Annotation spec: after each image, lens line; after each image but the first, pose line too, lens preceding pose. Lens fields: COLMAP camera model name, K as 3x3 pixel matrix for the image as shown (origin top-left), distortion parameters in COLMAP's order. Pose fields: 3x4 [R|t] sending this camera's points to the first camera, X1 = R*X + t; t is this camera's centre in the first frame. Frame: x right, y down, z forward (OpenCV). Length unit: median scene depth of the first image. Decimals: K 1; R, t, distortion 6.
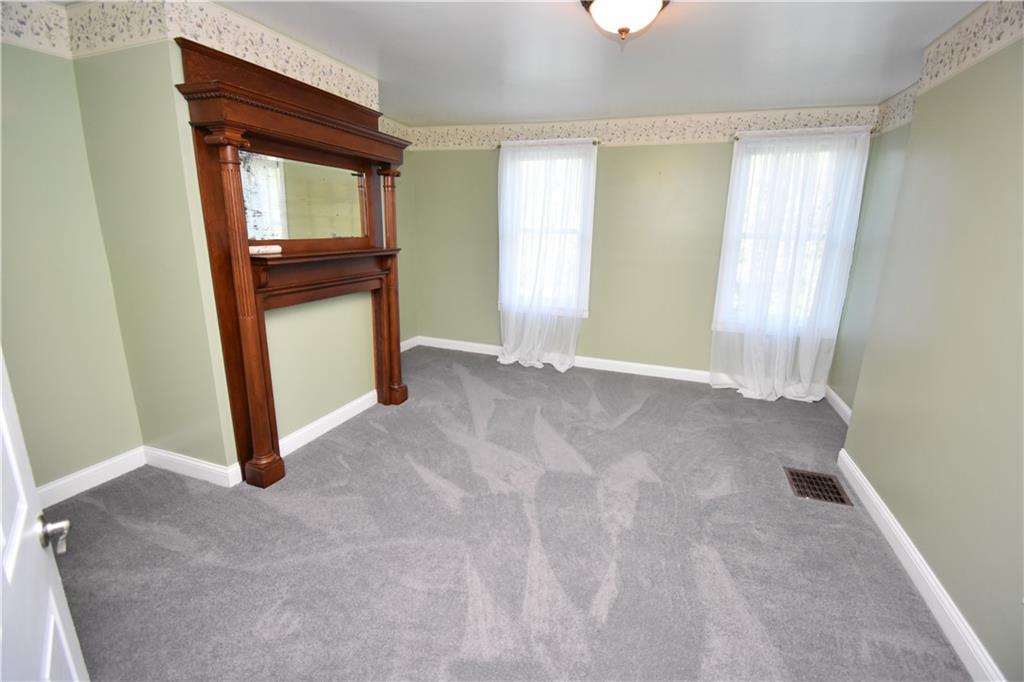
lens RADIAL K [[453.5, 0, 510.4], [0, 453.5, 339.6], [0, 0, 1]] dist [0.024021, -0.027523]
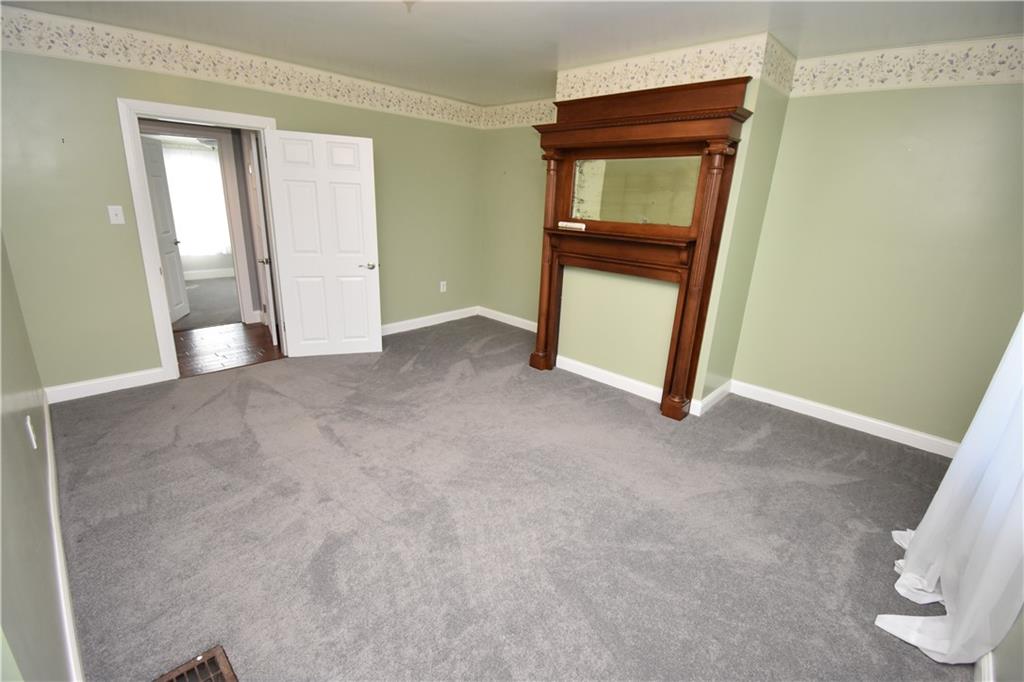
lens RADIAL K [[453.5, 0, 510.4], [0, 453.5, 339.6], [0, 0, 1]] dist [0.024021, -0.027523]
pose [[-0.409595, 0.232327, -0.882188, 0.807258], [-0.272919, 0.891533, 0.361503, -0.294339], [0.870487, 0.388836, -0.301761, 1.206616]]
